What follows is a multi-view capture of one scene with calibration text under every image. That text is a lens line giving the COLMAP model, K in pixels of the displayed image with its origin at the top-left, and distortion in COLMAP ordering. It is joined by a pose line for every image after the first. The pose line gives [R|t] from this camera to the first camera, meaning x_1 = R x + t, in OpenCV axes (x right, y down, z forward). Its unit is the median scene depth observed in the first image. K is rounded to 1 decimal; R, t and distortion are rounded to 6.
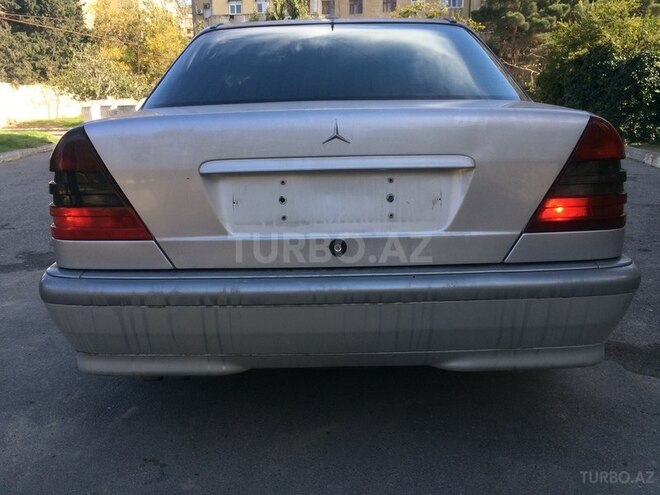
lens RADIAL K [[568.8, 0, 330.0], [0, 568.8, 247.5], [0, 0, 1]] dist [0.083363, -0.123582]
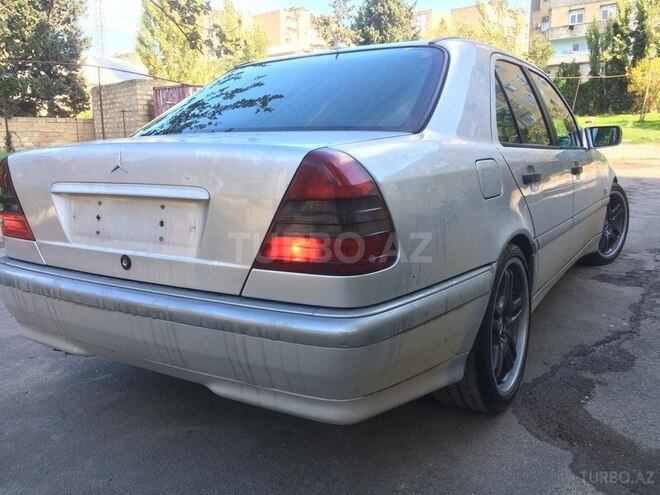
lens RADIAL K [[568.8, 0, 330.0], [0, 568.8, 247.5], [0, 0, 1]] dist [0.083363, -0.123582]
pose [[0.848186, 0.099119, -0.520342, 0.954470], [-0.112830, 0.993600, 0.005350, -0.081200], [0.517542, 0.054173, 0.853941, 0.222100]]
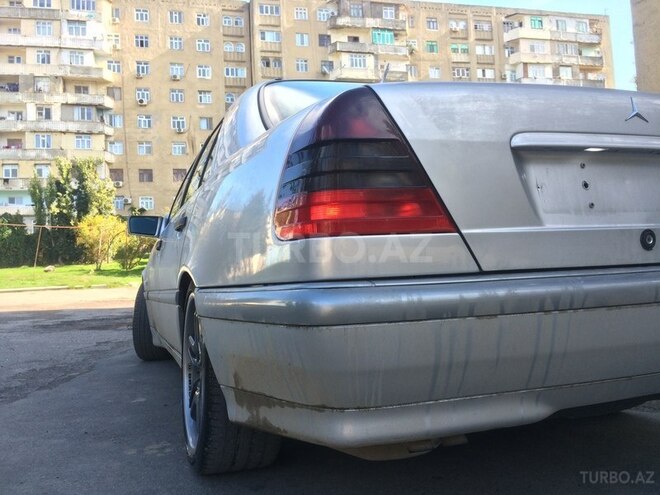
lens RADIAL K [[568.8, 0, 330.0], [0, 568.8, 247.5], [0, 0, 1]] dist [0.083363, -0.123582]
pose [[0.933093, -0.007826, 0.359549, -0.735177], [0.108041, 0.959681, -0.259499, 0.182833], [-0.343021, 0.280983, 0.896318, 0.390283]]
